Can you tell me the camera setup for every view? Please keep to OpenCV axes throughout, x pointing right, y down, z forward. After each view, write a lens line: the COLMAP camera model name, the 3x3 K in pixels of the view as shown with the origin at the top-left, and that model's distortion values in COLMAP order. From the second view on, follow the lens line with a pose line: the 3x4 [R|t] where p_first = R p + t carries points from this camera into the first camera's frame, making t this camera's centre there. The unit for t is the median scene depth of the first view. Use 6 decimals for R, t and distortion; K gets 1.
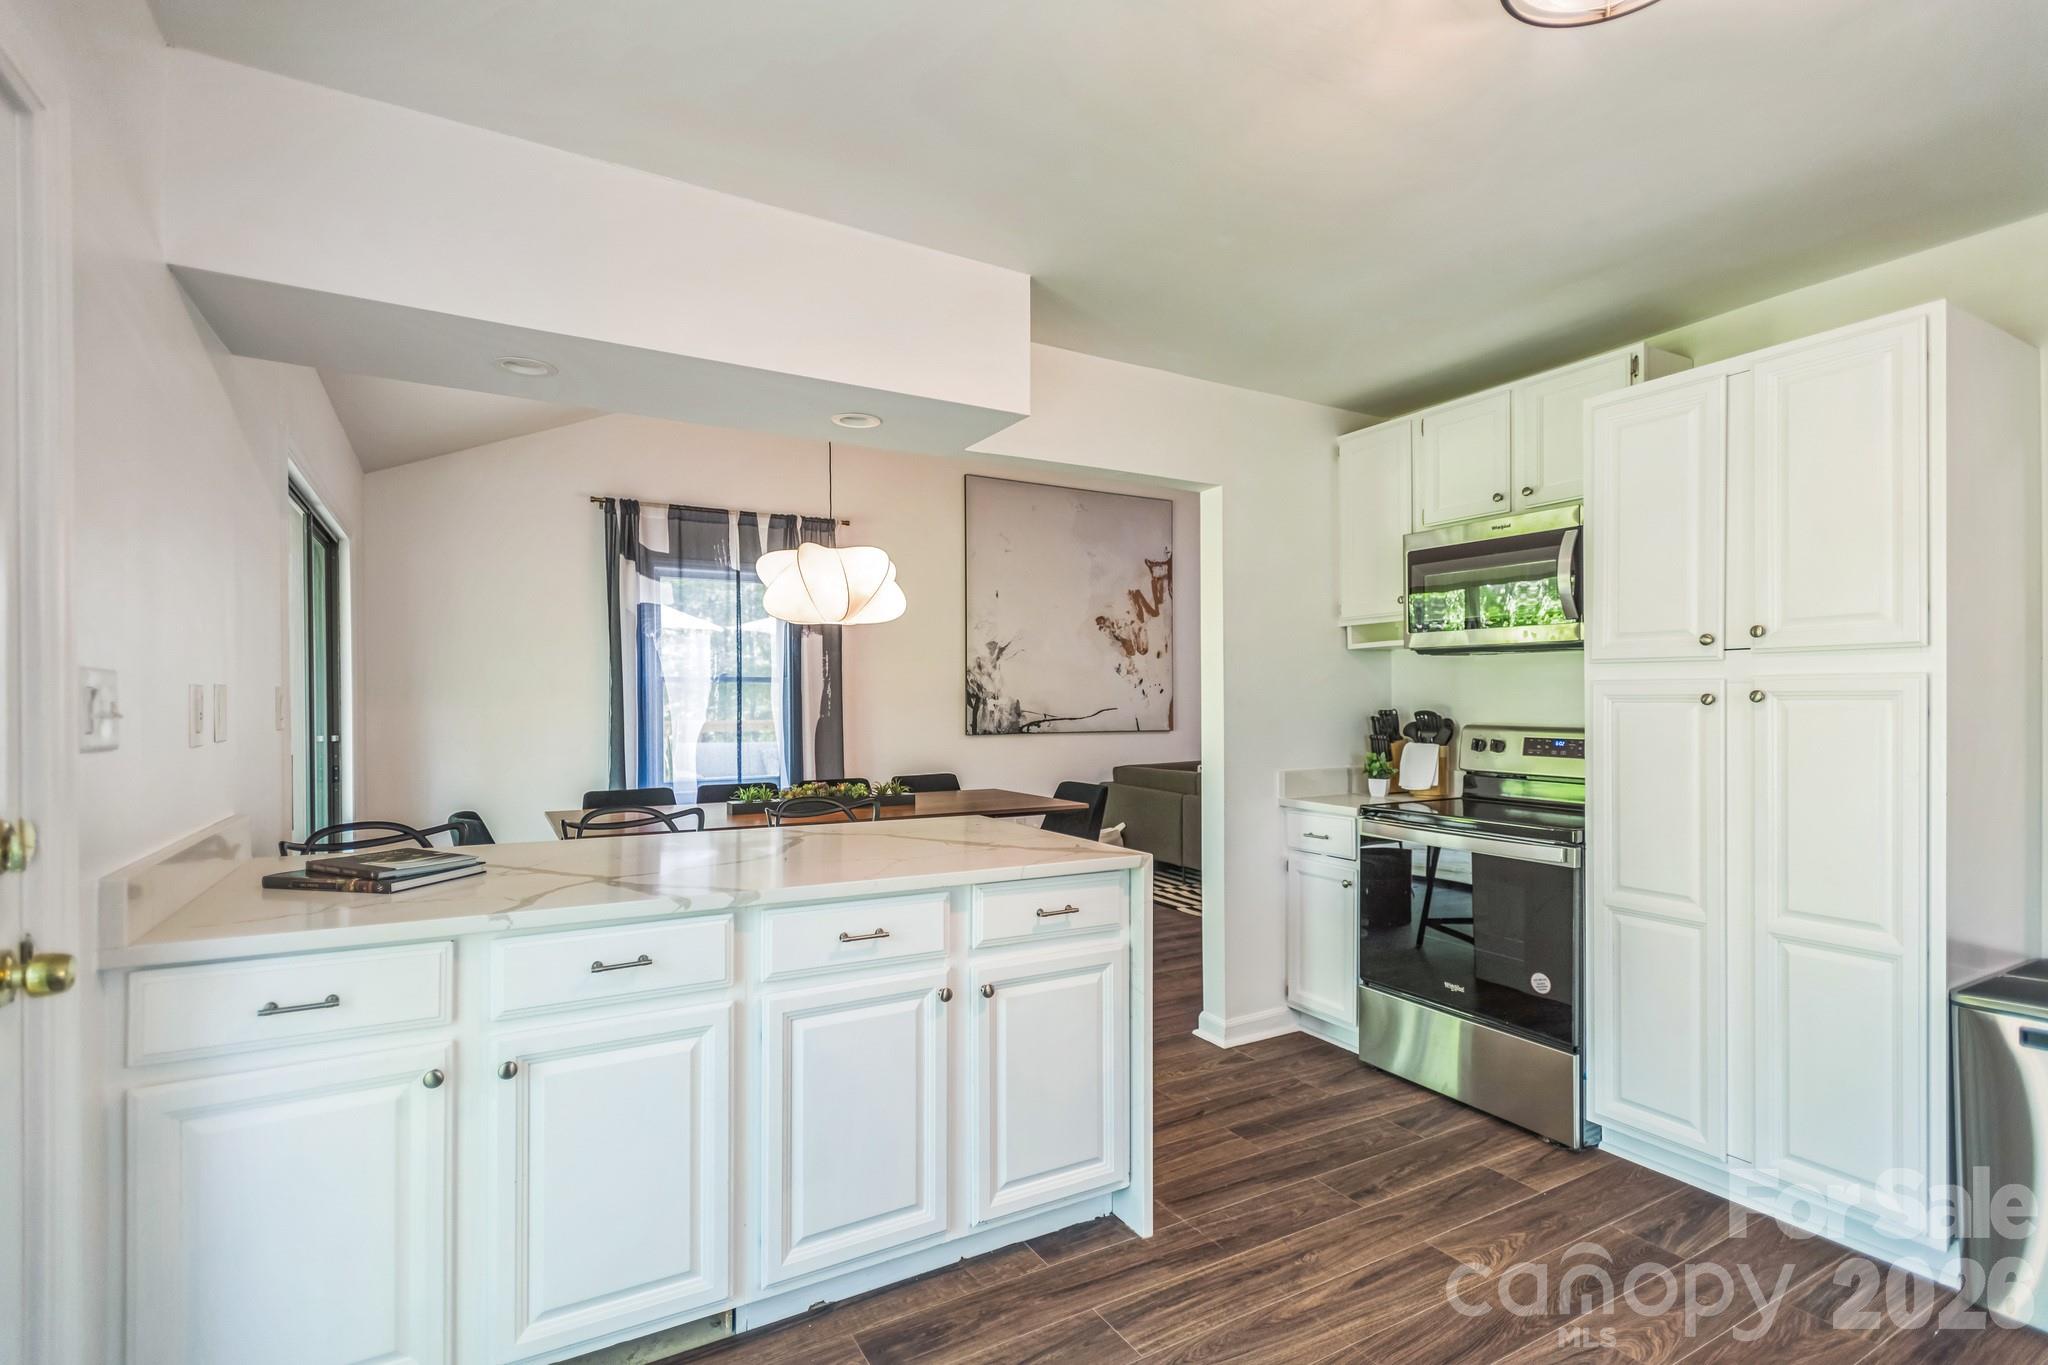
lens RADIAL K [[963.9, 0, 1017.8], [0, 963.9, 695.5], [0, 0, 1]] dist [0.018672, -0.005782]
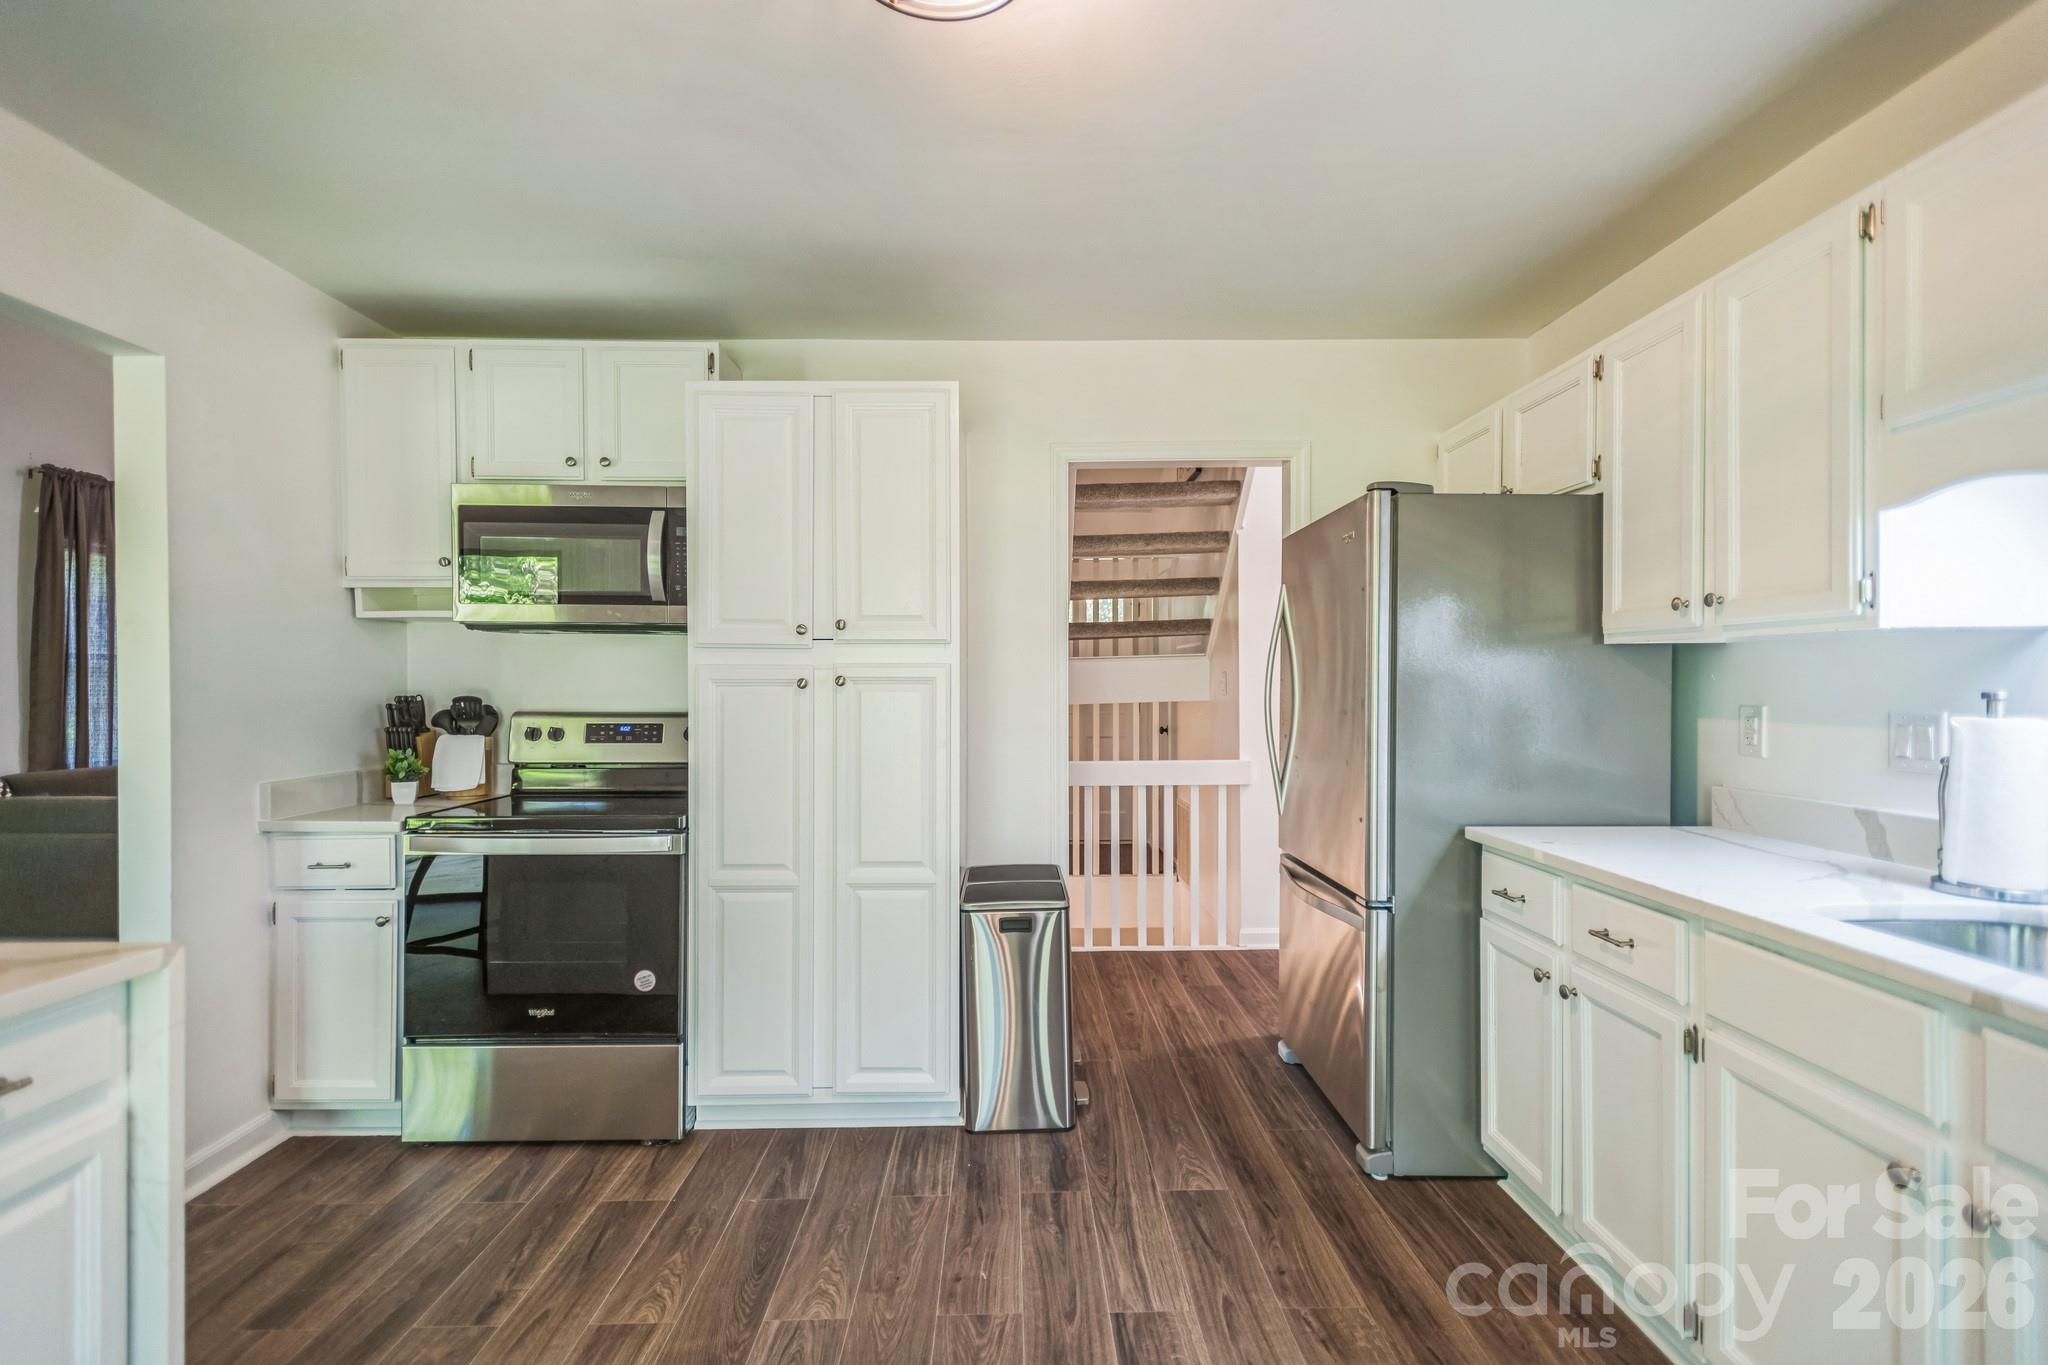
lens RADIAL K [[963.9, 0, 1024.7], [0, 963.9, 685.4], [0, 0, 1]] dist [0.018672, -0.005782]
pose [[0.479040, 0.000509, 0.877793, -0.112274], [-0.005872, 0.999979, 0.002625, 0.001334], [-0.877773, -0.006412, 0.479033, 0.208123]]
